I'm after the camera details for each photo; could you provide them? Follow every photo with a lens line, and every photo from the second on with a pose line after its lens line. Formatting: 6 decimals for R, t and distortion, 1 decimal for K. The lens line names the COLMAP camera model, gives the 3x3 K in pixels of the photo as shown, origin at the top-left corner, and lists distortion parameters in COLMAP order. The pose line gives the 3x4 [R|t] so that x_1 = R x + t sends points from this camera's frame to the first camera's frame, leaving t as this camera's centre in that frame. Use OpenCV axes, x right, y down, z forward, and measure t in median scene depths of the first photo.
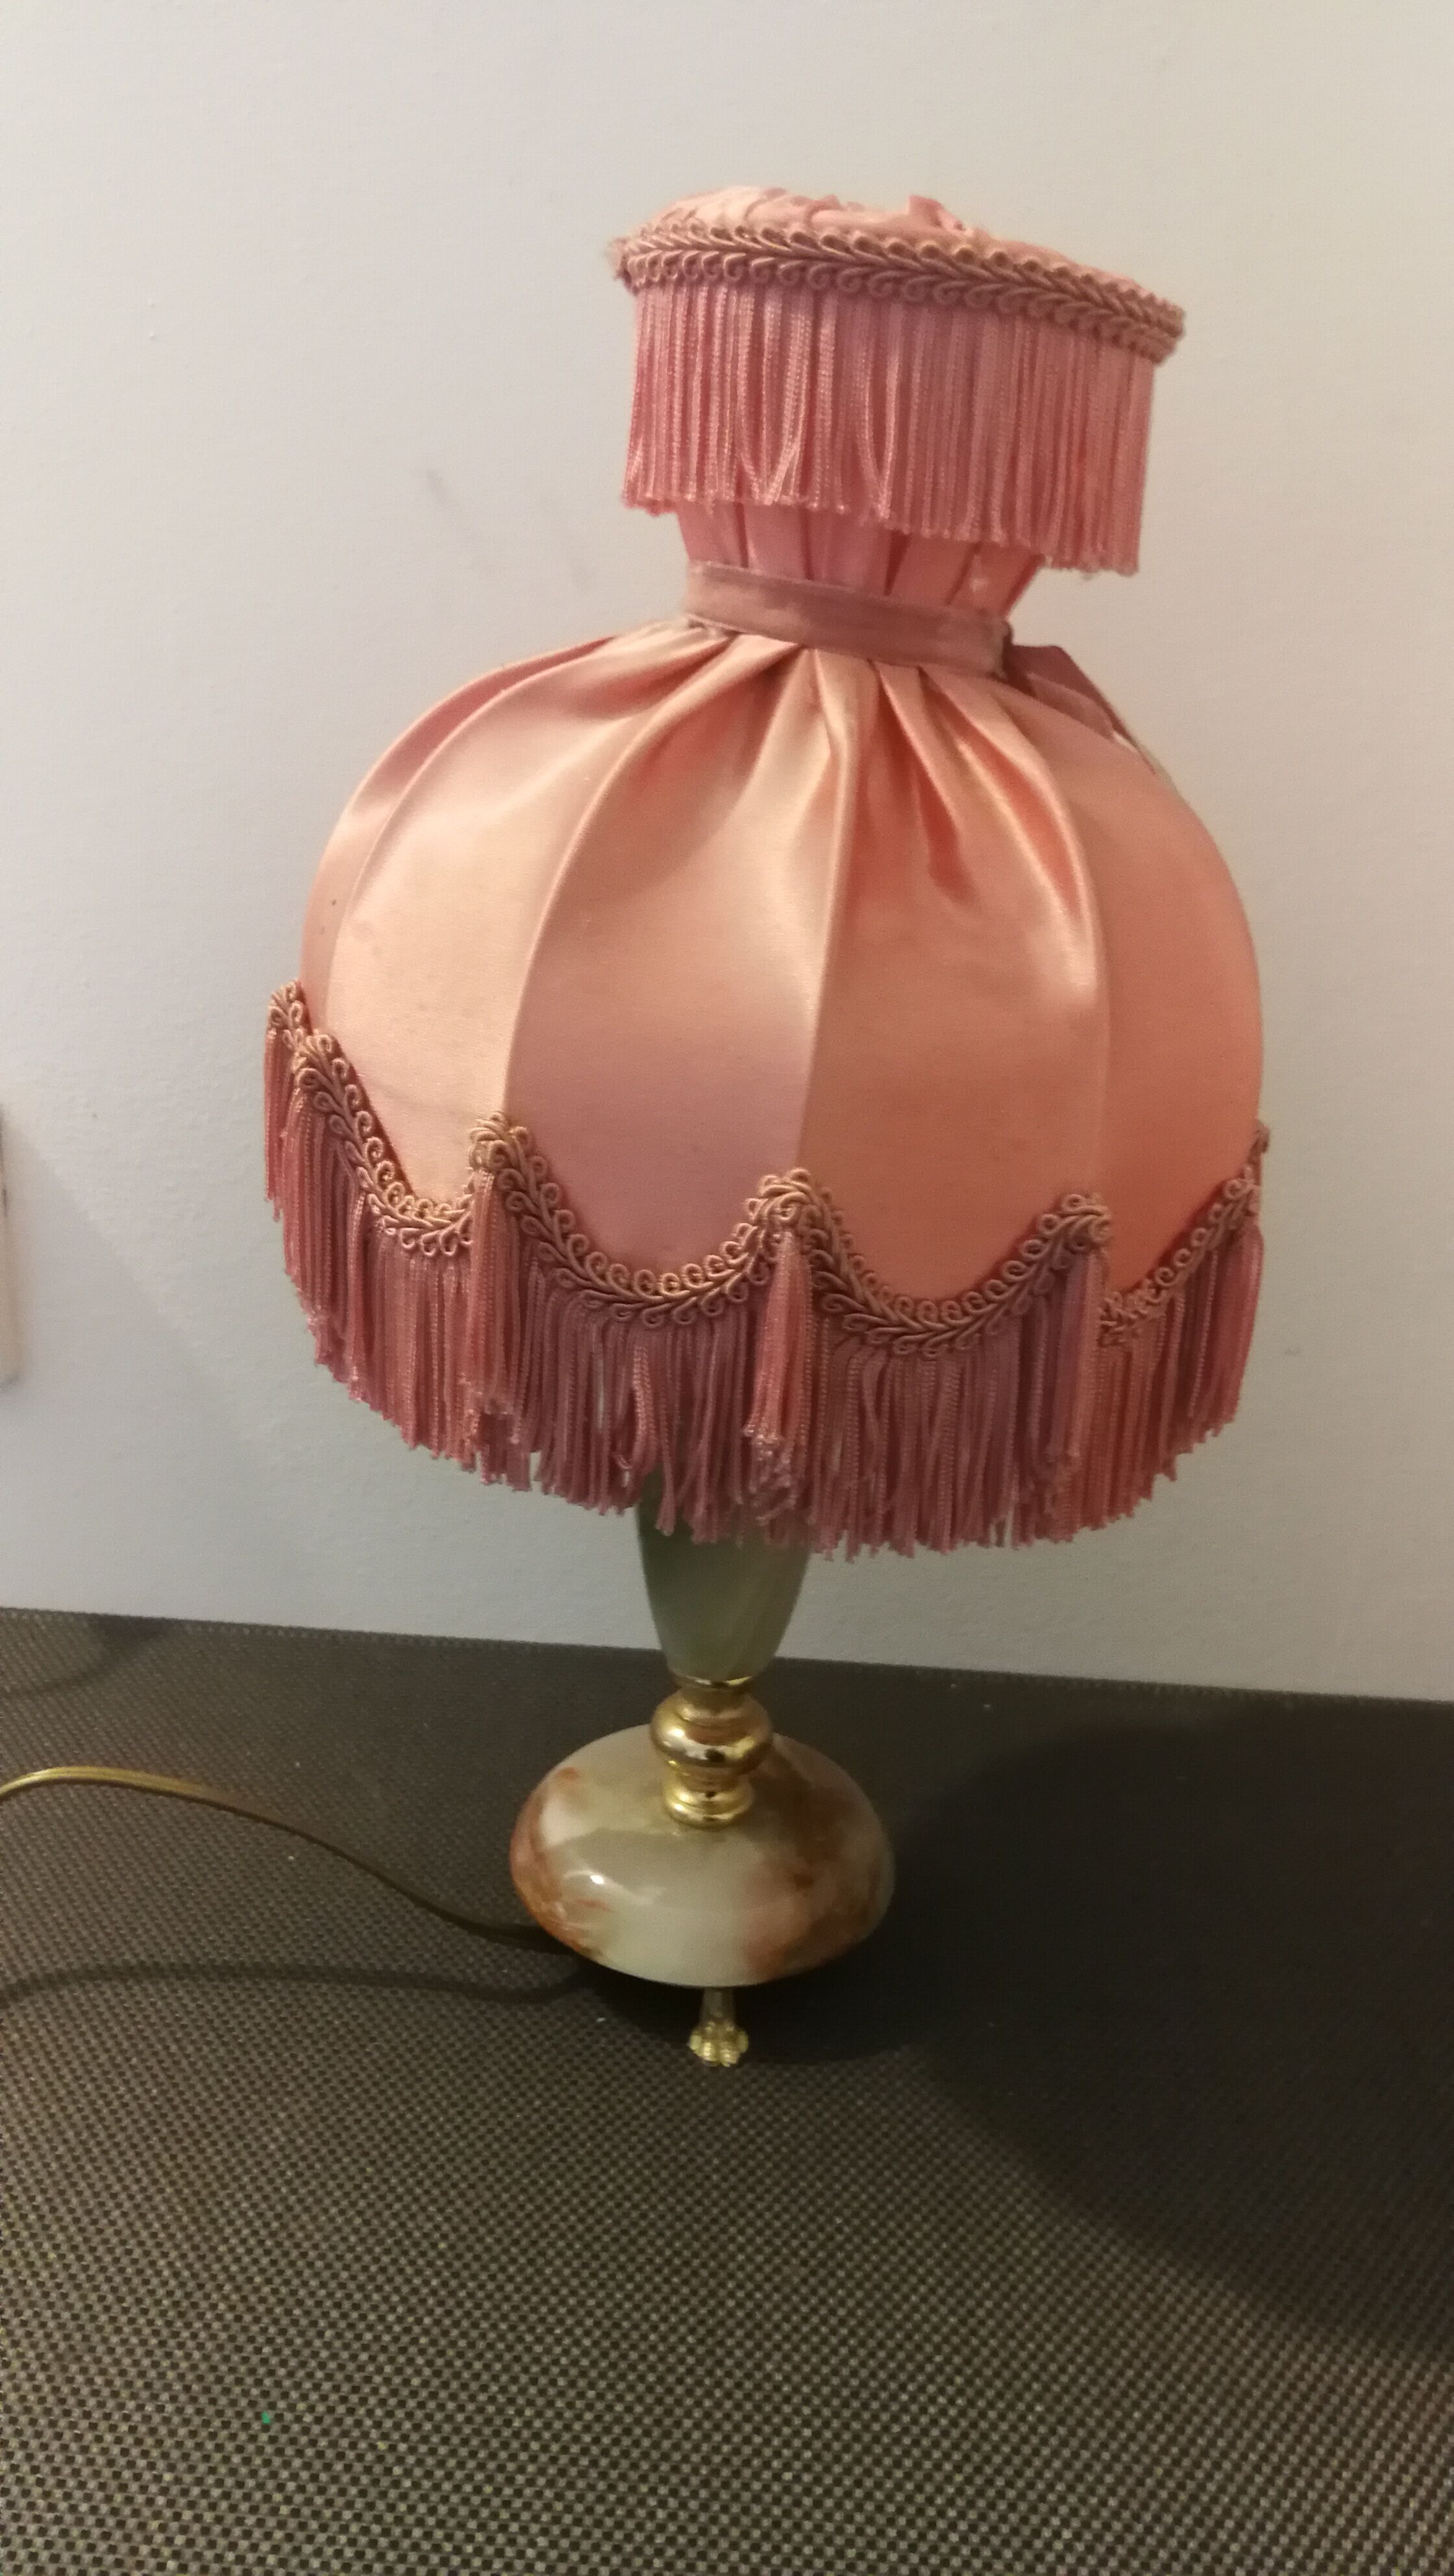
lens RADIAL K [[2121.7, 0, 718.6], [0, 2121.7, 1275.3], [0, 0, 1]] dist [-0.008591, -0.007383]
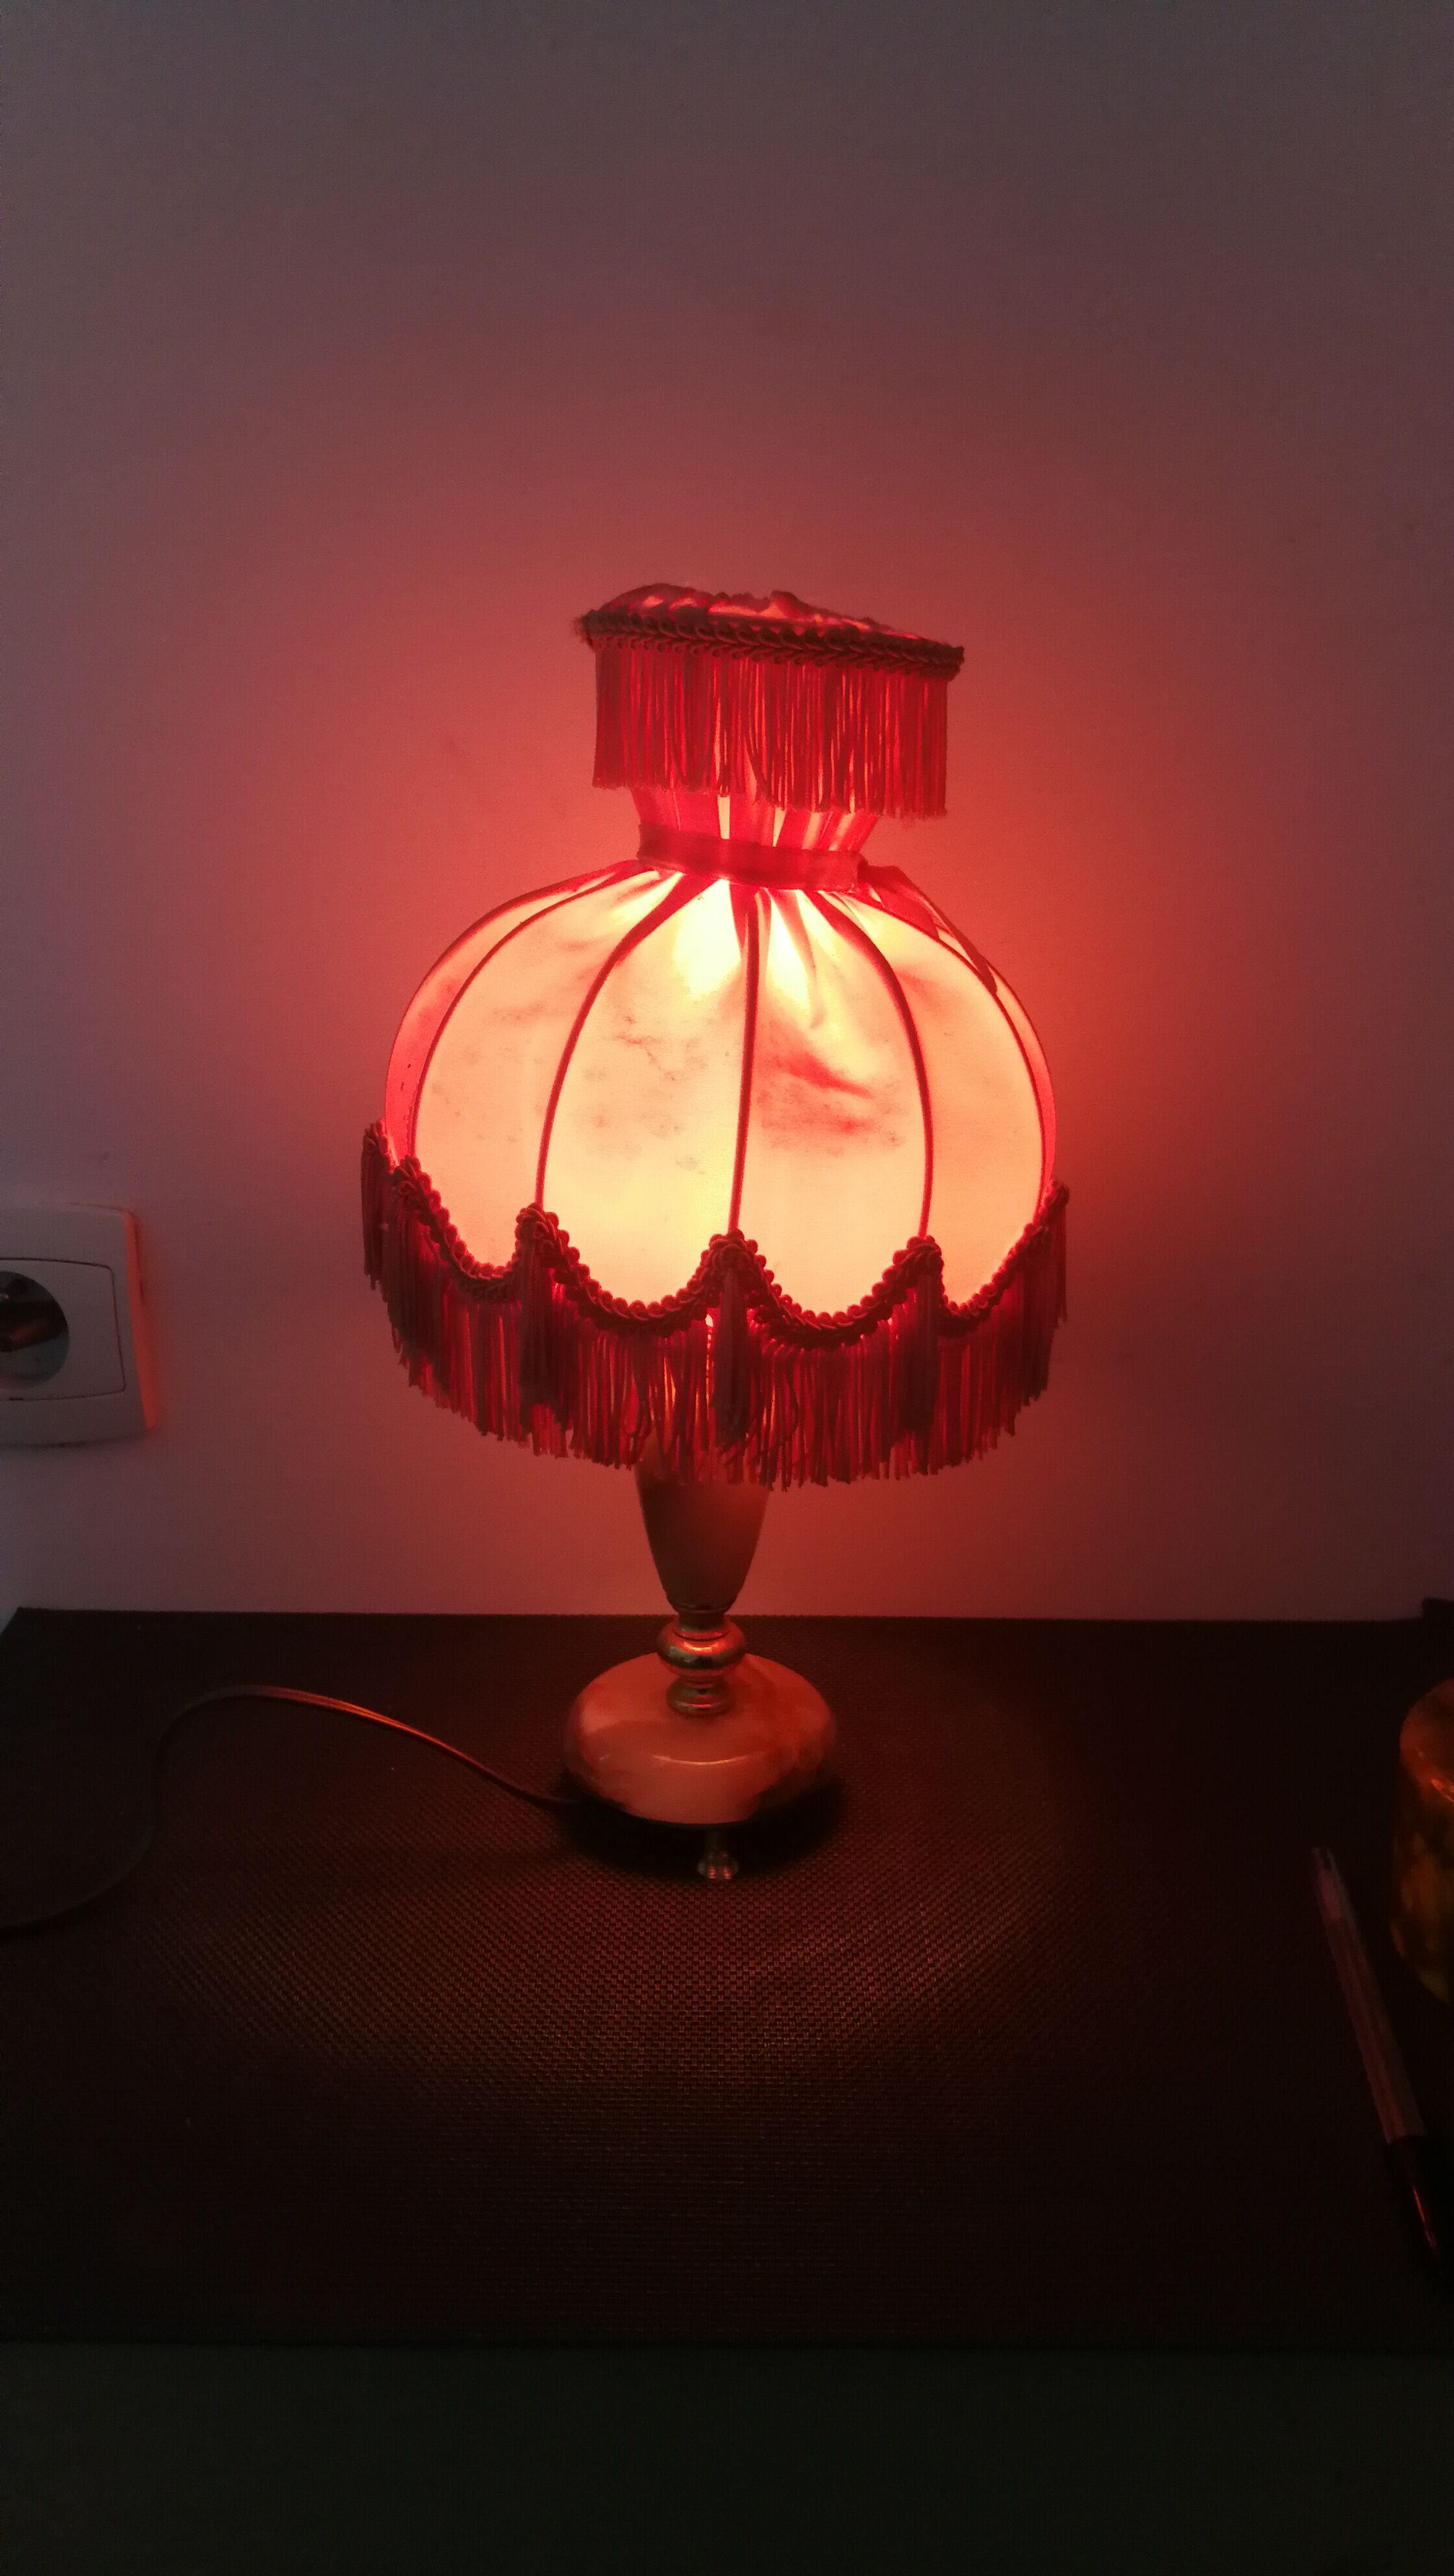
lens RADIAL K [[2121.7, 0, 742.5], [0, 2121.7, 1289.1], [0, 0, 1]] dist [-0.008591, -0.007383]
pose [[0.998425, -0.052696, 0.019234, 0.009734], [0.053318, 0.998019, -0.033410, 0.036496], [-0.017436, 0.034383, 0.999257, -0.431616]]
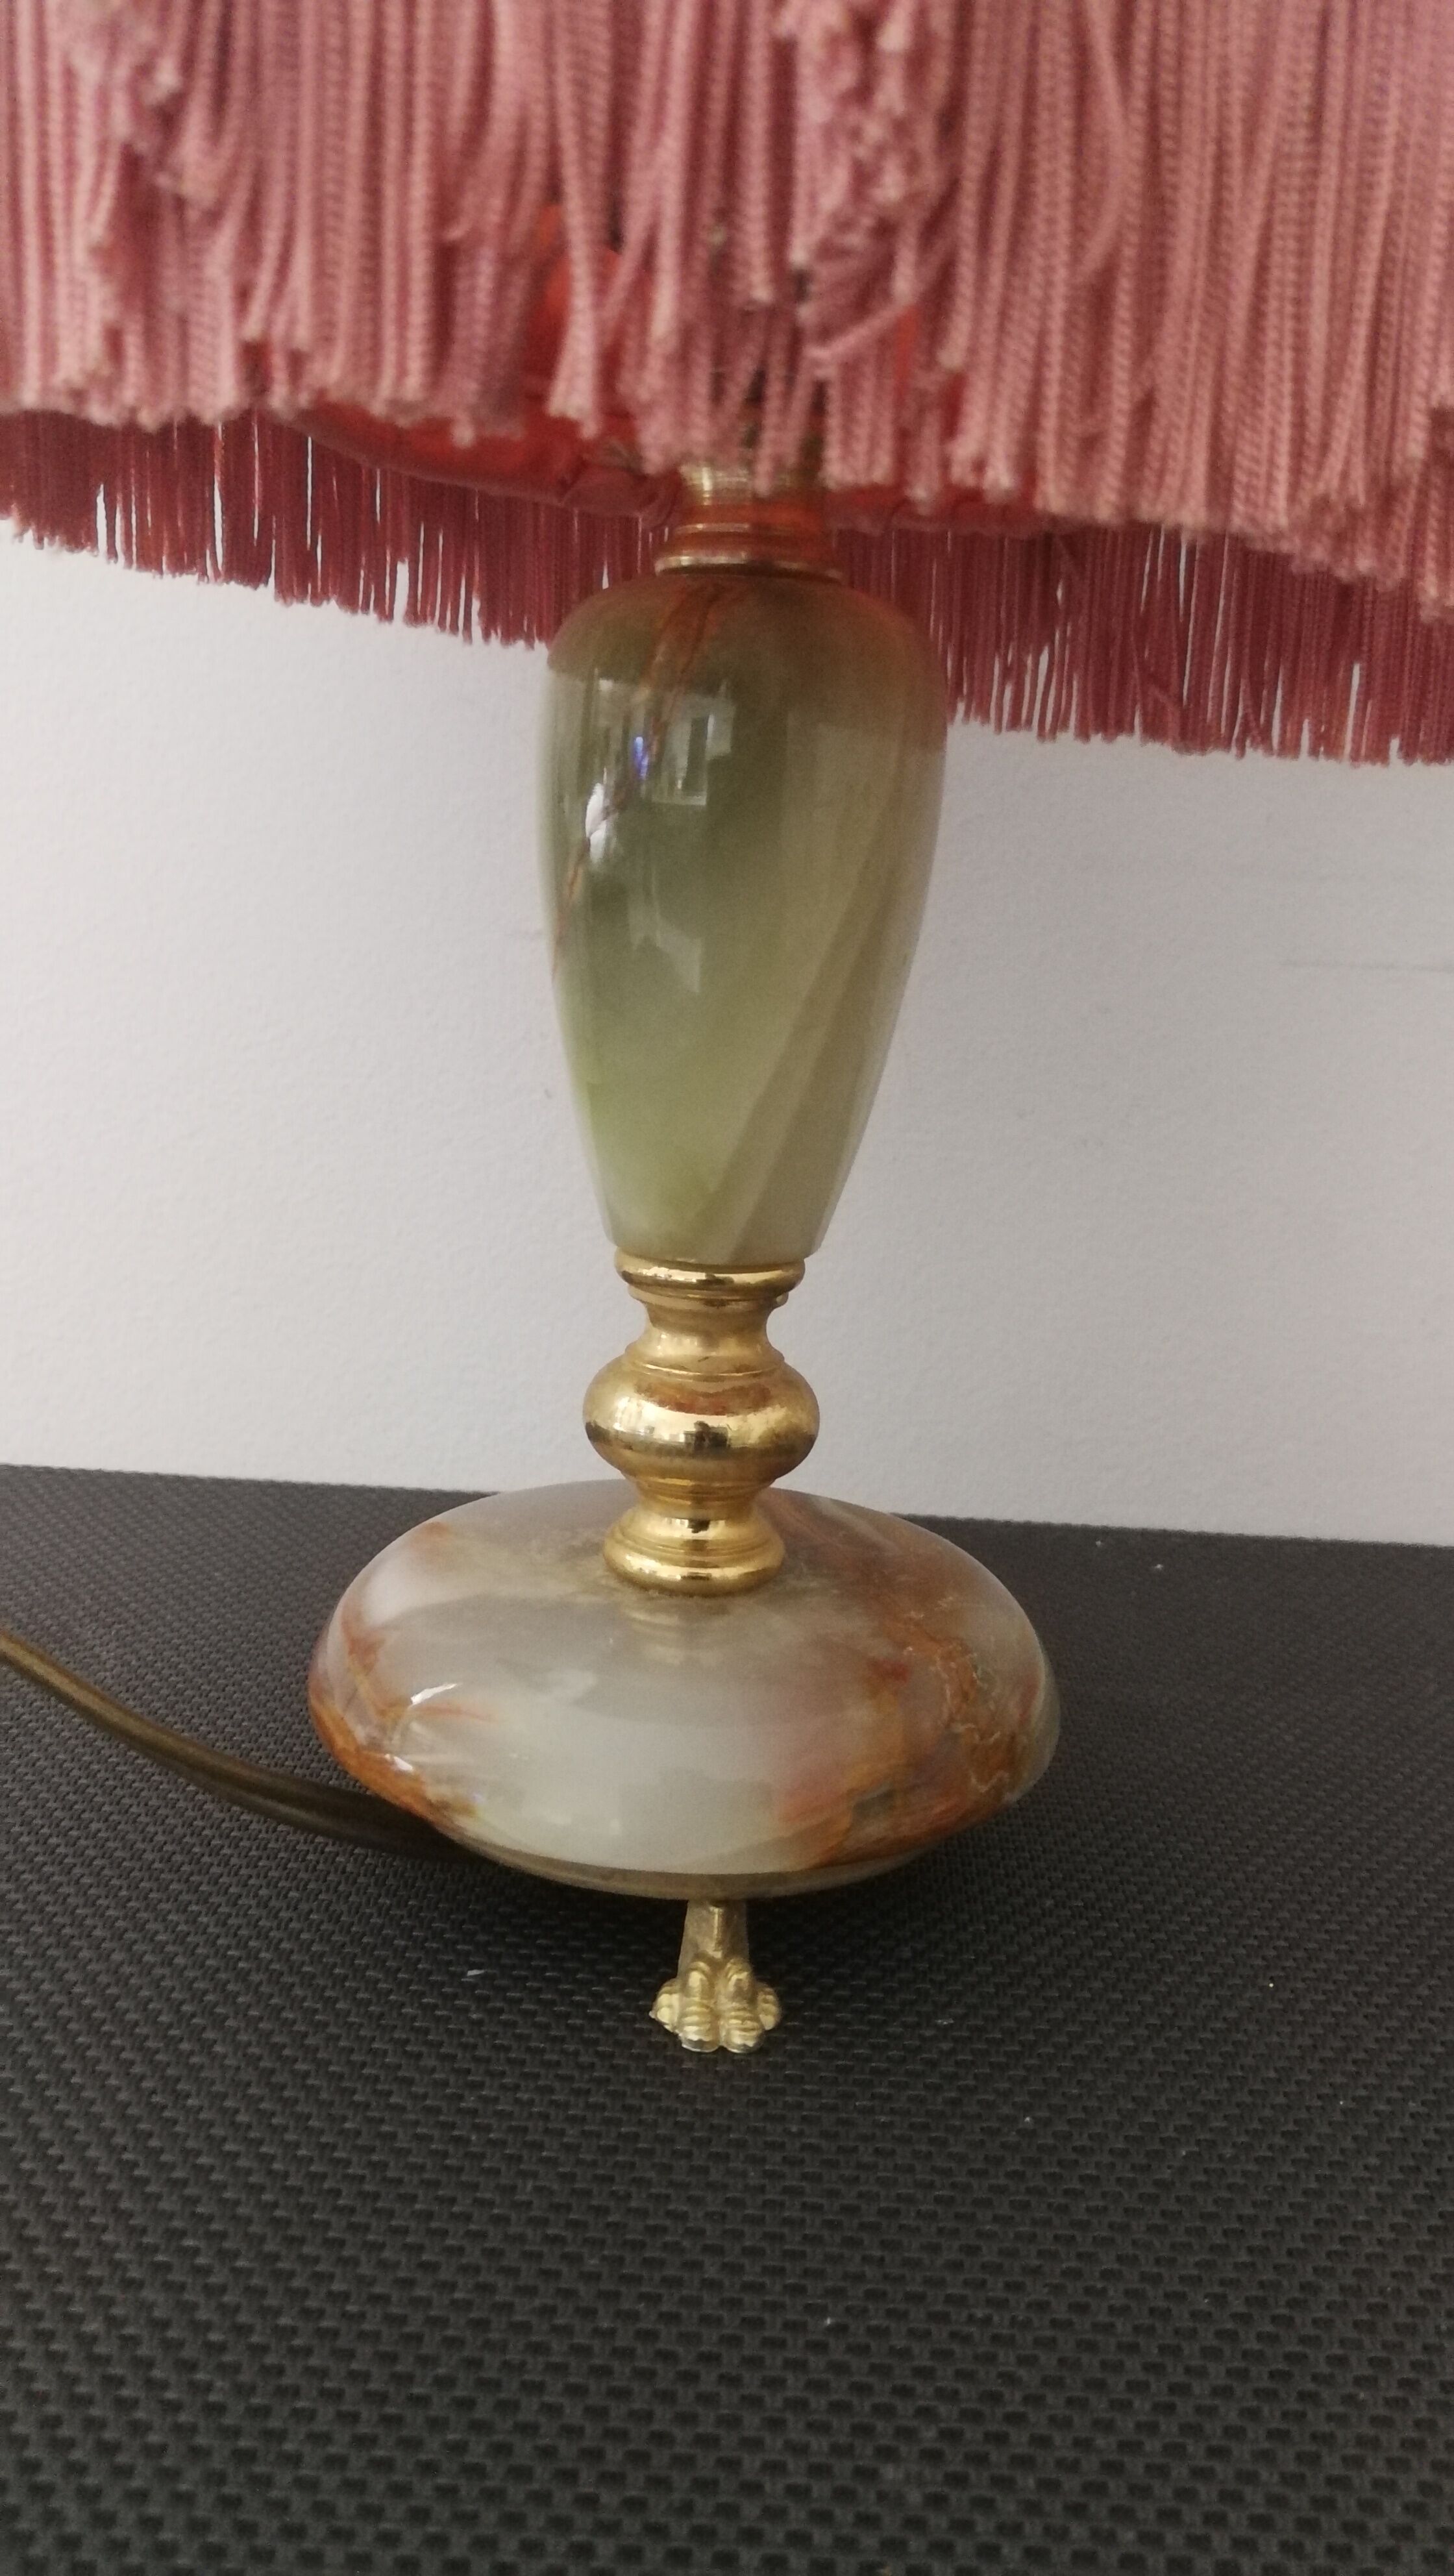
lens RADIAL K [[2121.7, 0, 732.2], [0, 2121.7, 1291.9], [0, 0, 1]] dist [-0.008591, -0.007383]
pose [[0.999974, -0.002628, 0.006757, 0.000846], [0.003436, 0.992466, -0.122472, 0.284914], [-0.006384, 0.122492, 0.992449, 0.554625]]
